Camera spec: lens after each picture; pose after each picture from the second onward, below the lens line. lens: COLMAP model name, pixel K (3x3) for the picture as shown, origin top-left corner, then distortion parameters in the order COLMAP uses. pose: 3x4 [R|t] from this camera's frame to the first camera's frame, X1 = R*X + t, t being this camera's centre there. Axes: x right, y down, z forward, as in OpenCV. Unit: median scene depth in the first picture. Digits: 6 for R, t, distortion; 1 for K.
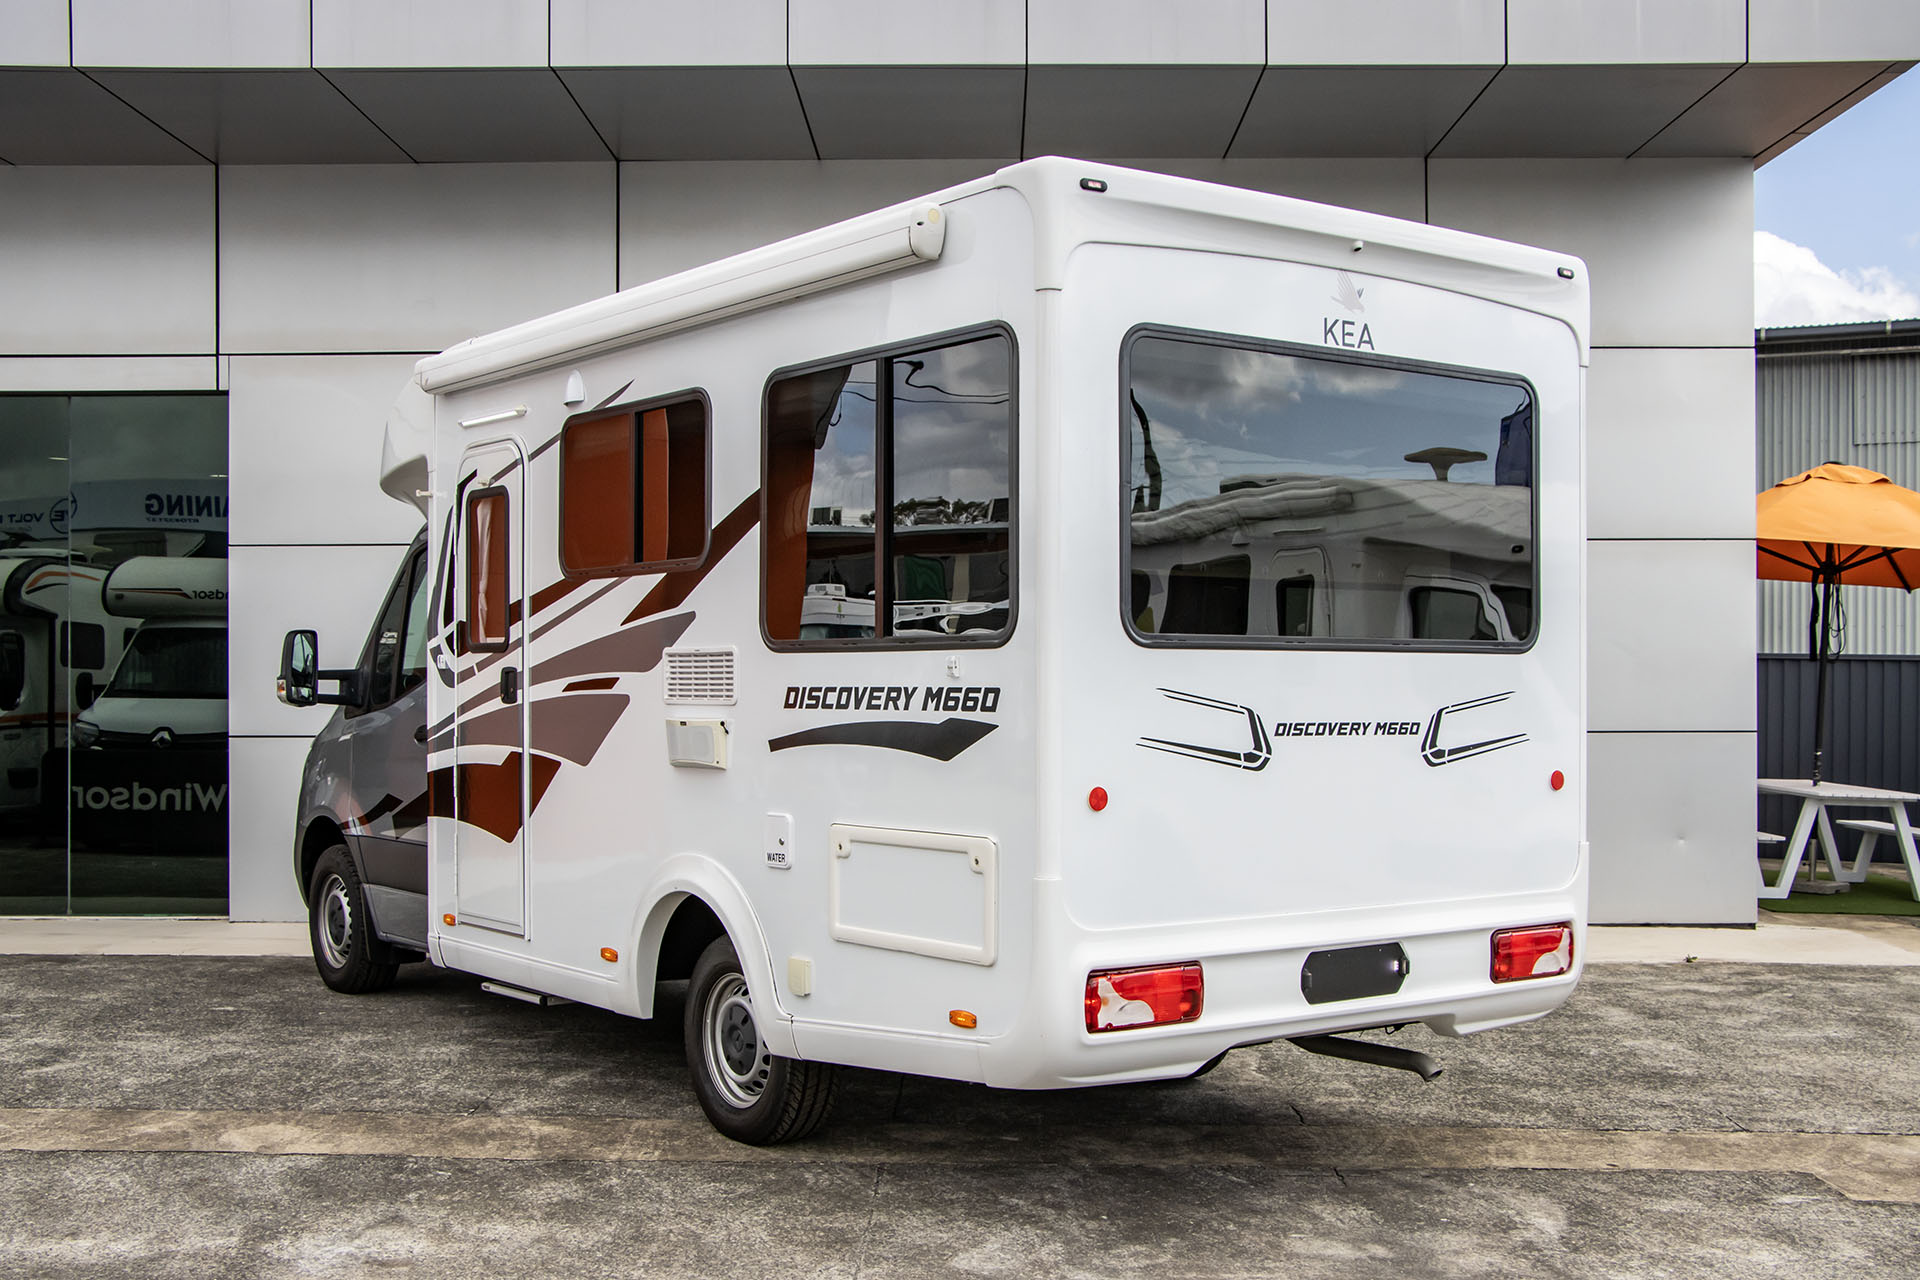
lens RADIAL K [[2158.3, 0, 968.2], [0, 2158.3, 644.3], [0, 0, 1]] dist [-0.016399, 0.000000]
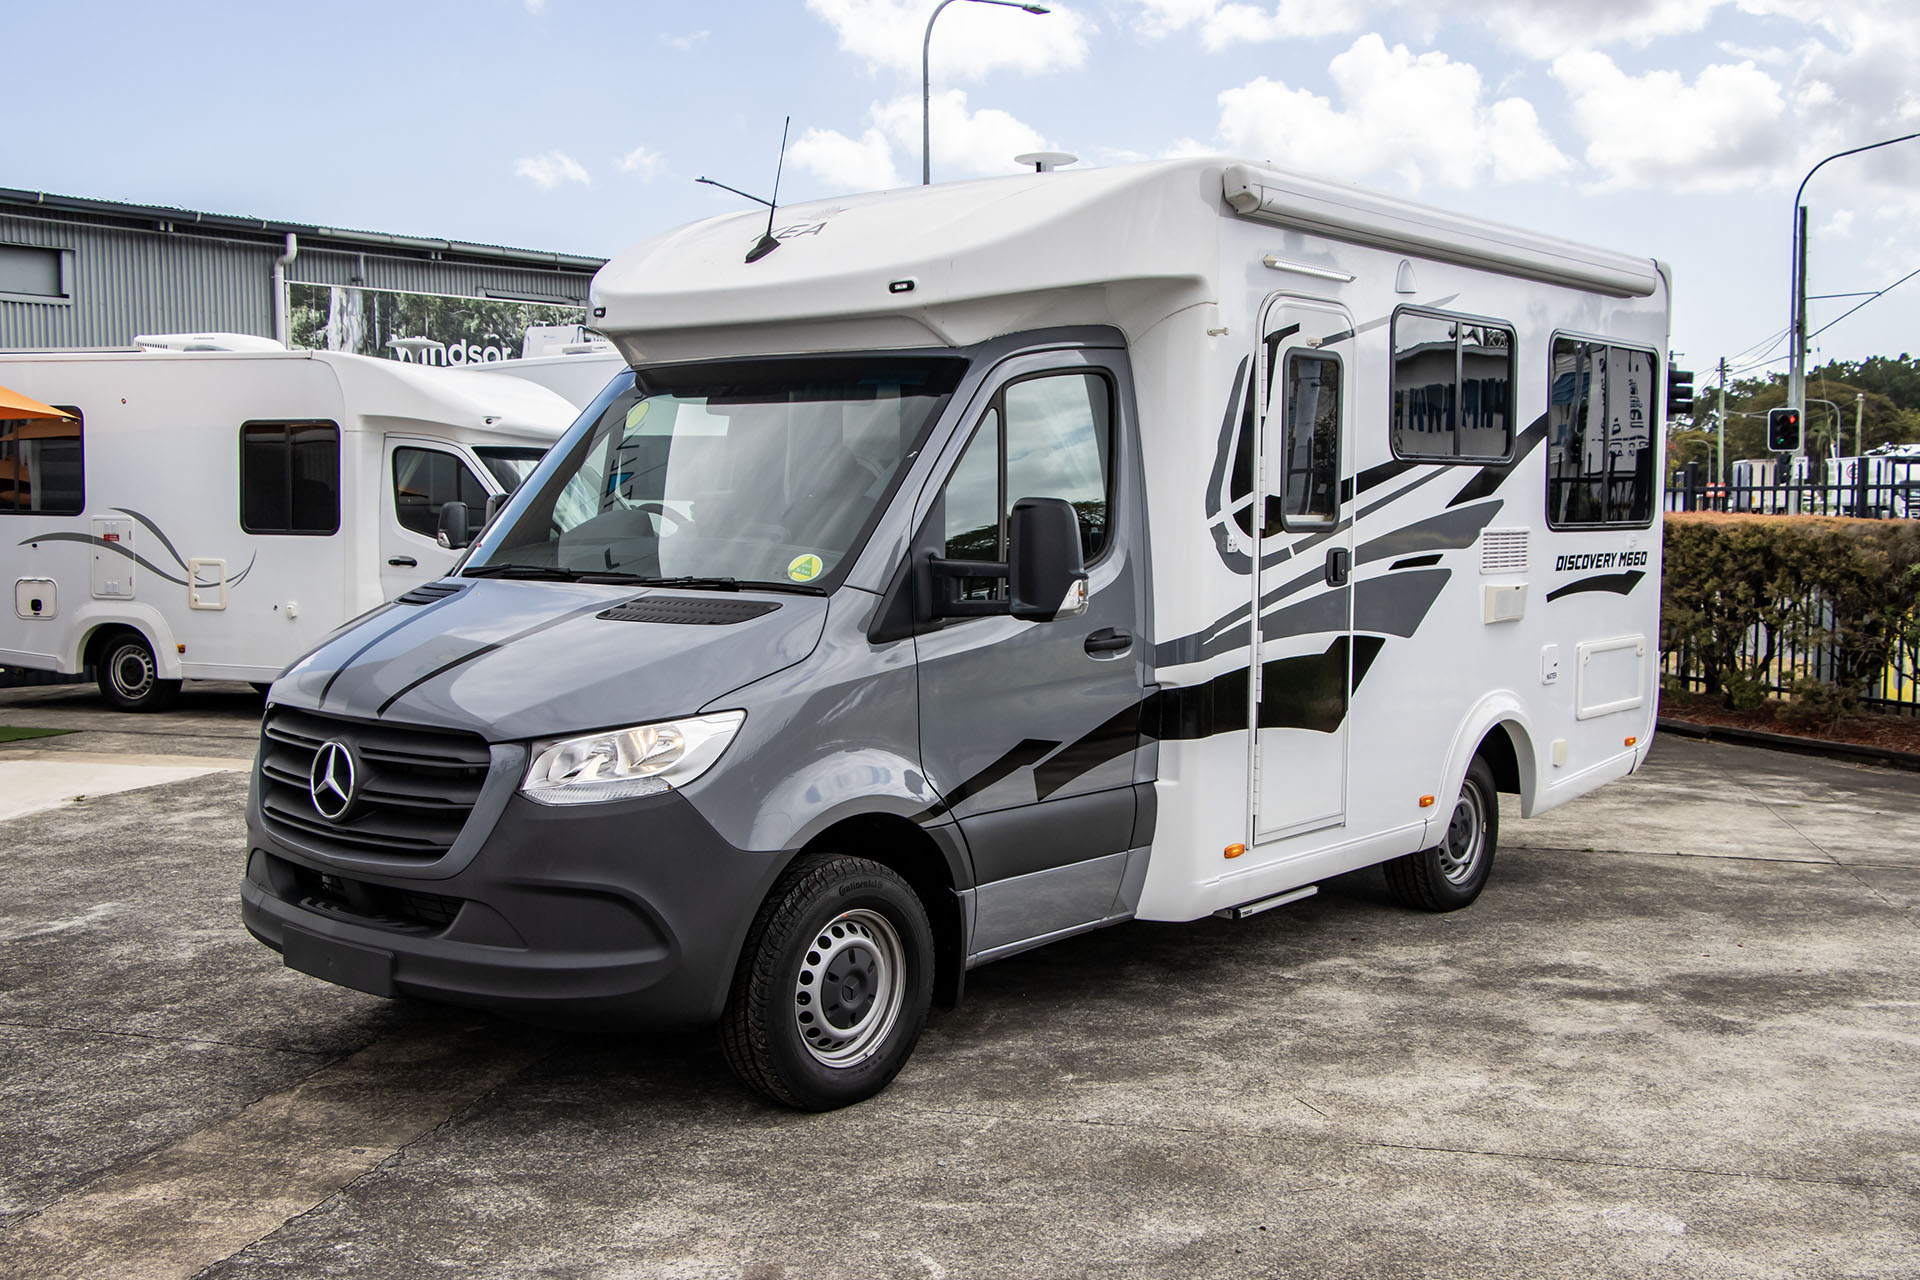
lens RADIAL K [[1930.2, 0, 967.2], [0, 1930.2, 632.2], [0, 0, 1]] dist [-0.061769, 0.000000]
pose [[-0.229677, -0.062764, 0.971241, -1.142132], [-0.013834, 0.998028, 0.061224, -0.002303], [-0.973169, 0.000626, -0.230092, 1.546536]]
